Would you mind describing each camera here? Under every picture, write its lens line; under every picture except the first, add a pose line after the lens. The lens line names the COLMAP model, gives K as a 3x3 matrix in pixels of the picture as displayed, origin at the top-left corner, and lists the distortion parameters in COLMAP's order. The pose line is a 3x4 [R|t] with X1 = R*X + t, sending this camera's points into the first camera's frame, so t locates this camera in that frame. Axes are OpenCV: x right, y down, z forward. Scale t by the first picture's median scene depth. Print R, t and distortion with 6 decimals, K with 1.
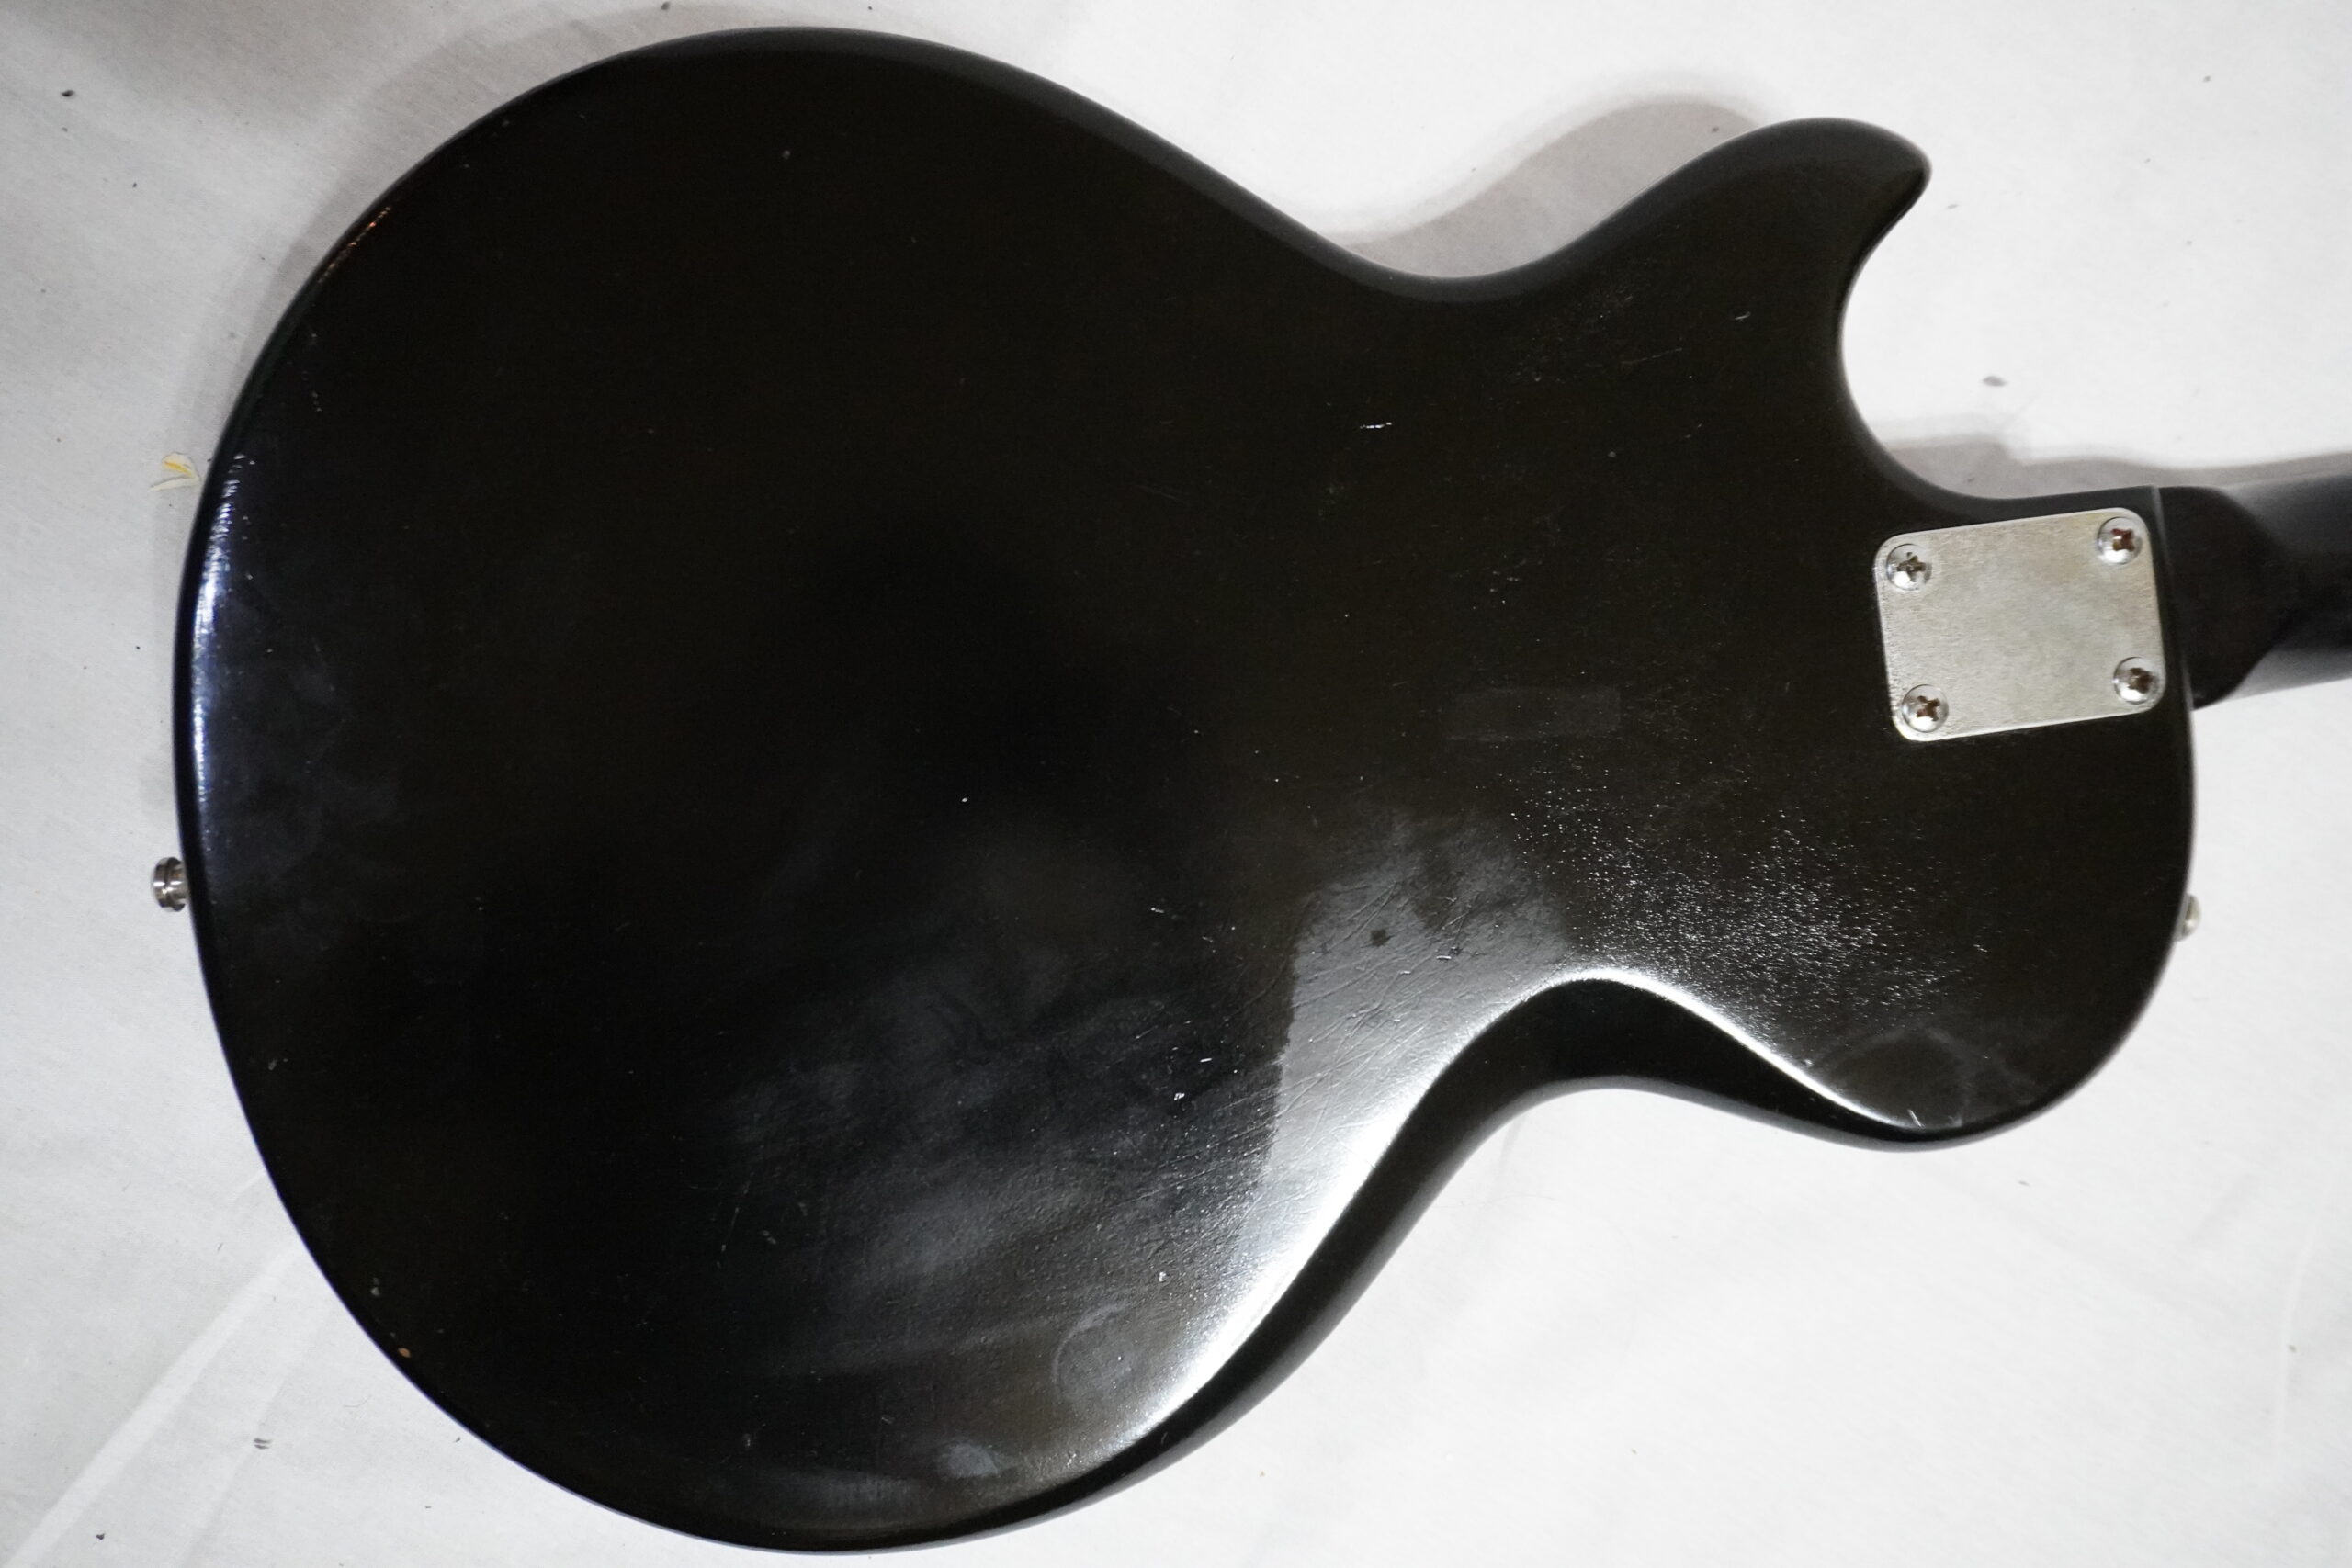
lens RADIAL K [[2073.1, 0, 1176.0], [0, 2073.1, 784.0], [0, 0, 1]] dist [0.004210, -0.013983]
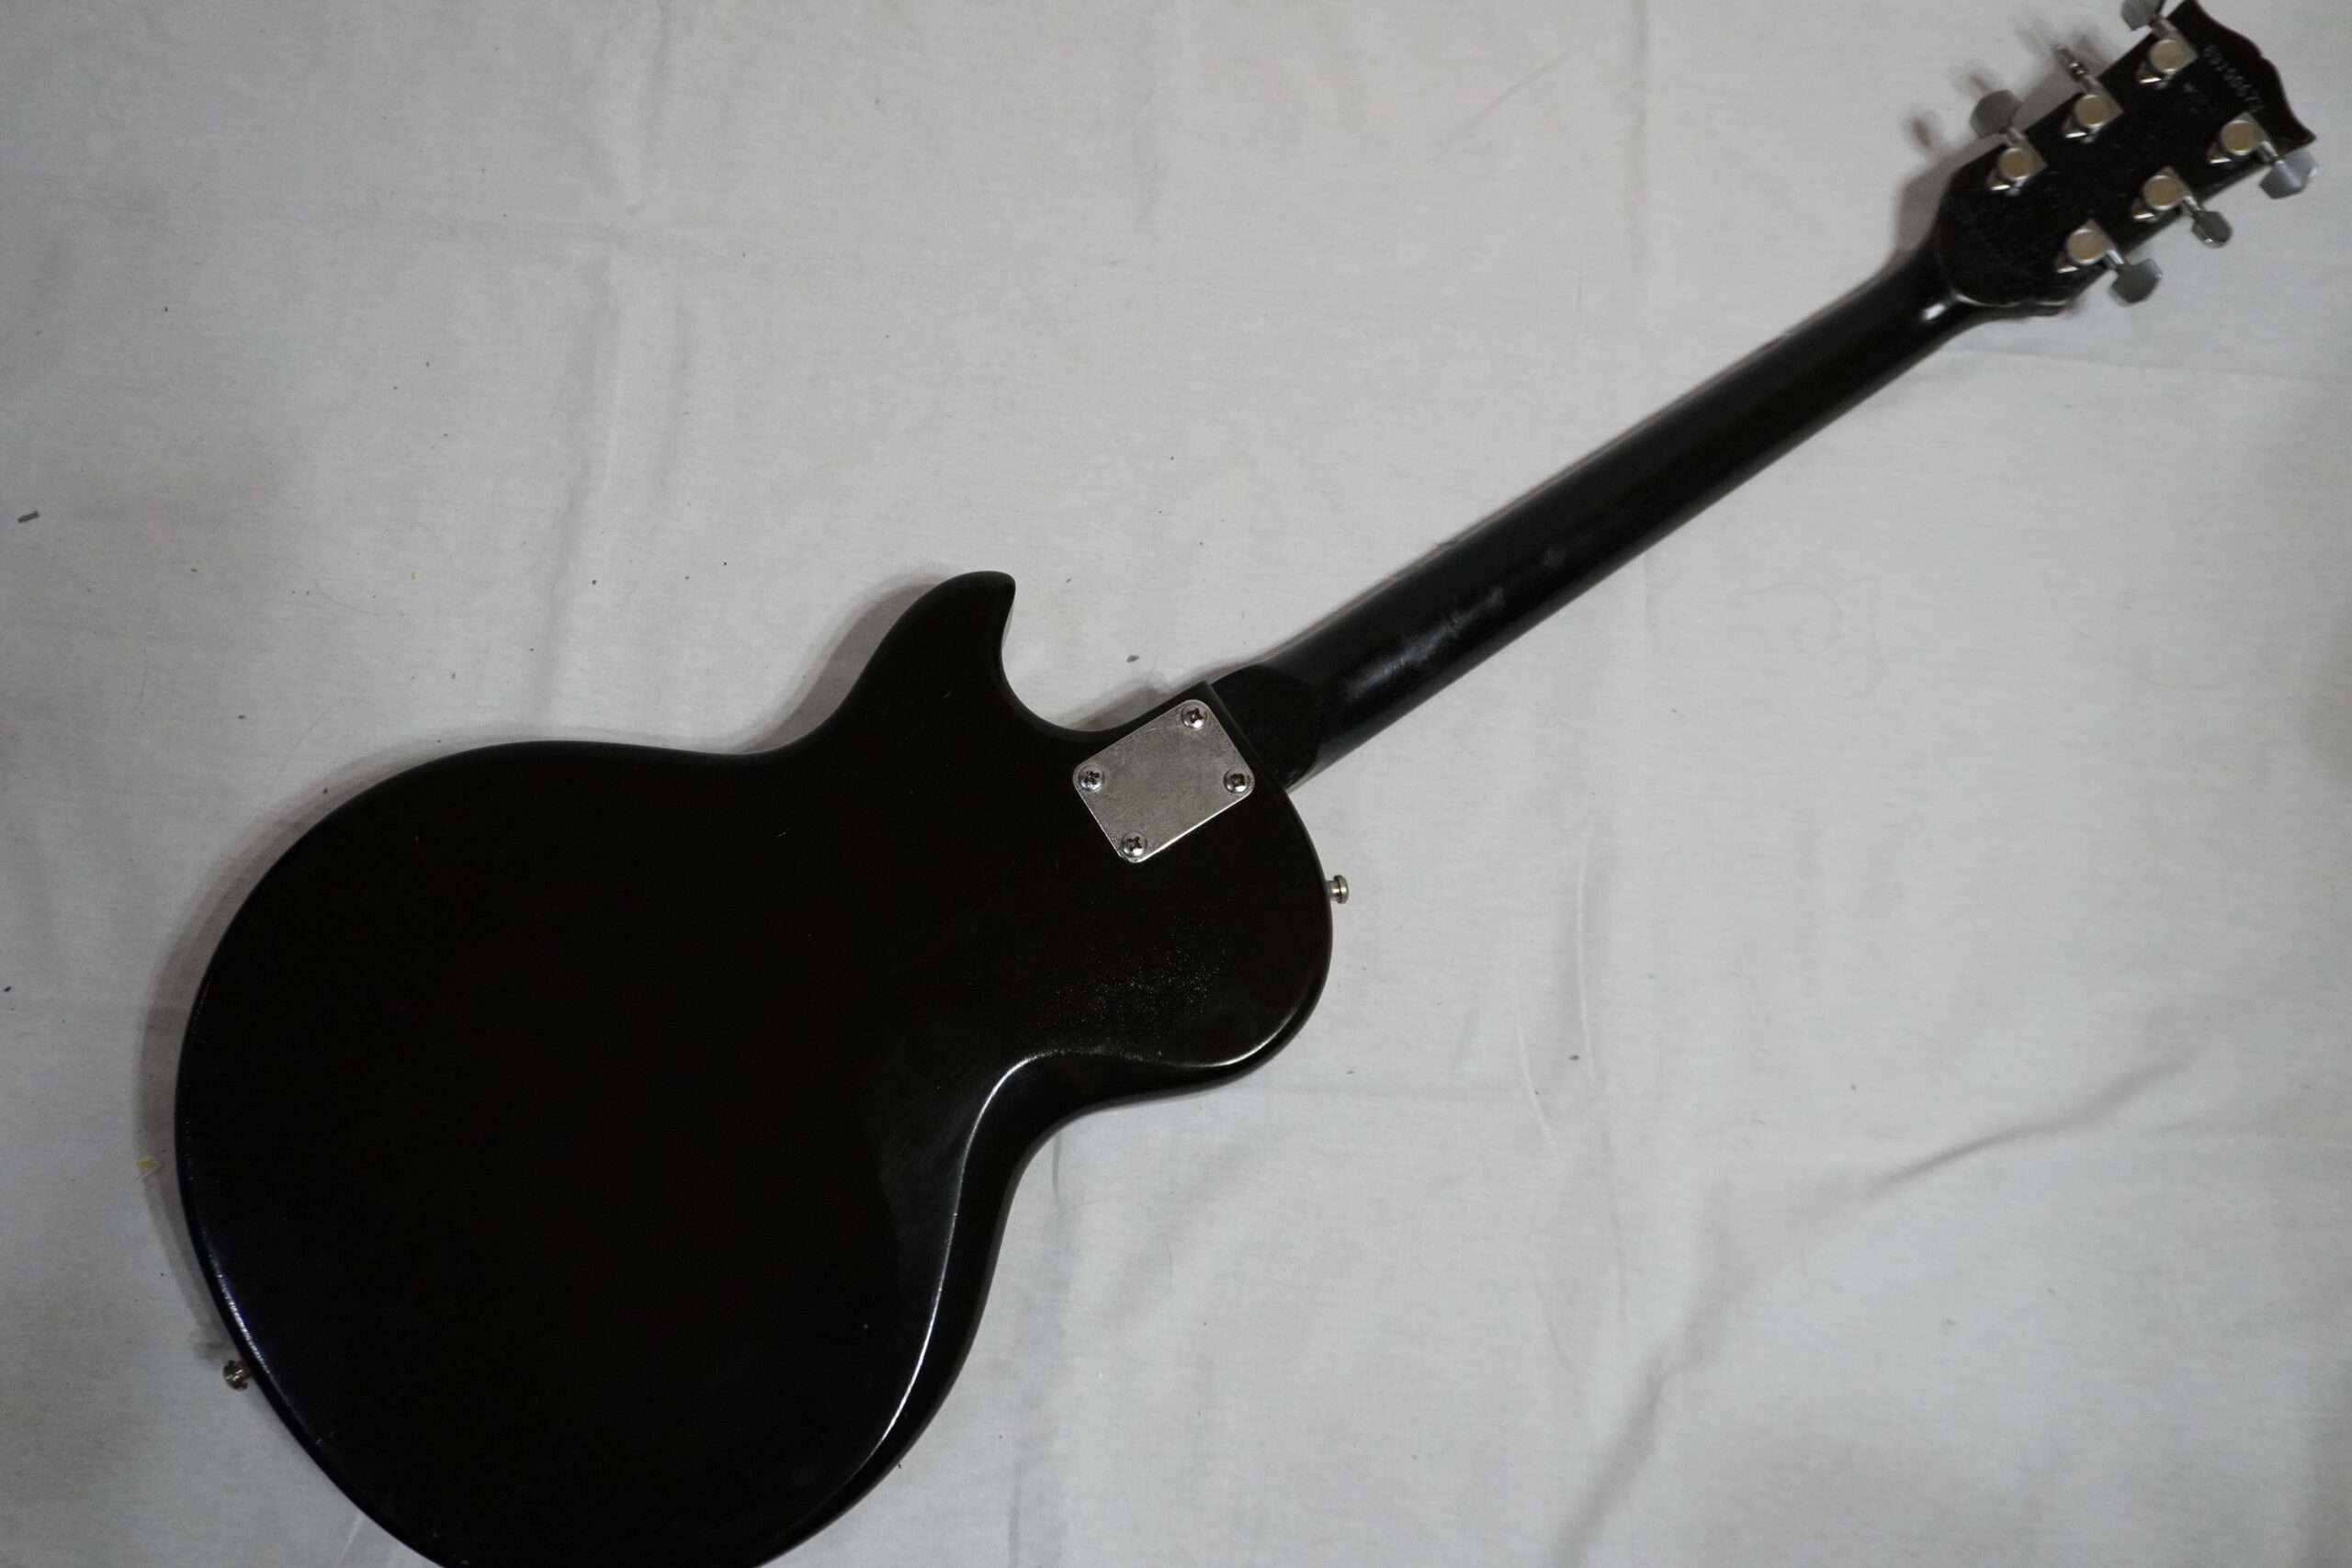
lens RADIAL K [[2073.1, 0, 1176.0], [0, 2073.1, 784.0], [0, 0, 1]] dist [0.004210, -0.013983]
pose [[0.903885, -0.418091, 0.090514, 0.251893], [0.427768, 0.884700, -0.185256, 0.259768], [-0.002624, 0.206169, 0.978513, -0.743246]]
